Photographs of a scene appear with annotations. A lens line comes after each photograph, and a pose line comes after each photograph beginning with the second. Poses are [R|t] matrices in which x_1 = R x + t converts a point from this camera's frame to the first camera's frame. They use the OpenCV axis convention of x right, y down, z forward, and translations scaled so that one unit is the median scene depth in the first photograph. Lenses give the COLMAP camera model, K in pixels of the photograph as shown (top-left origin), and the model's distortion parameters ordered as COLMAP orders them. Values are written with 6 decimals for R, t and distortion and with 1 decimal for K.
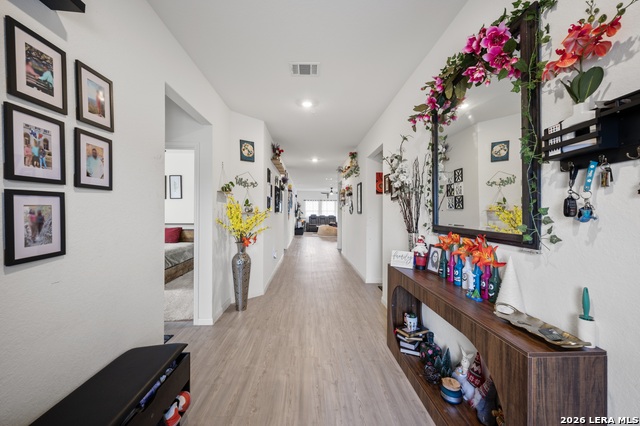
lens RADIAL K [[256.8, 0, 317.8], [0, 256.8, 214.5], [0, 0, 1]] dist [0.000532, -0.000139]
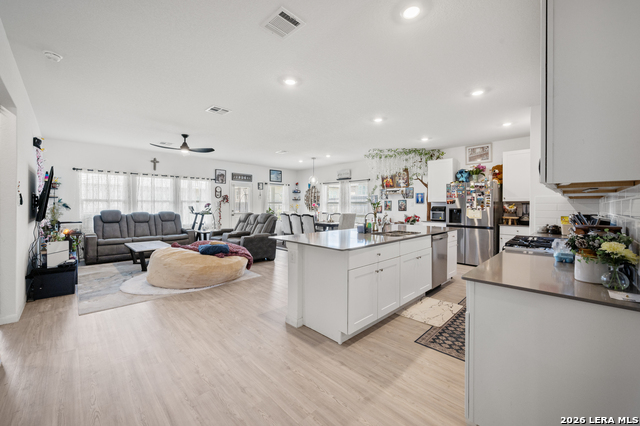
lens RADIAL K [[256.8, 0, 317.7], [0, 256.8, 206.9], [0, 0, 1]] dist [0.000532, -0.000139]
pose [[0.745295, -0.004698, 0.666718, -0.043586], [0.003495, 0.999989, 0.003140, -0.005683], [-0.666725, -0.000011, 0.745304, 0.591886]]
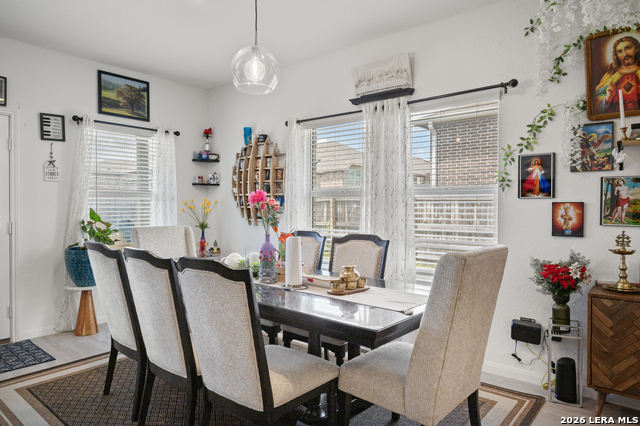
lens RADIAL K [[409.6, 0, 317.1], [0, 409.6, 213.5], [0, 0, 1]] dist [-0.000481, 0.000580]
pose [[0.677457, -0.016244, 0.735383, 0.185931], [0.005448, 0.999840, 0.017067, -0.004870], [-0.735542, -0.007556, 0.677437, 0.848030]]
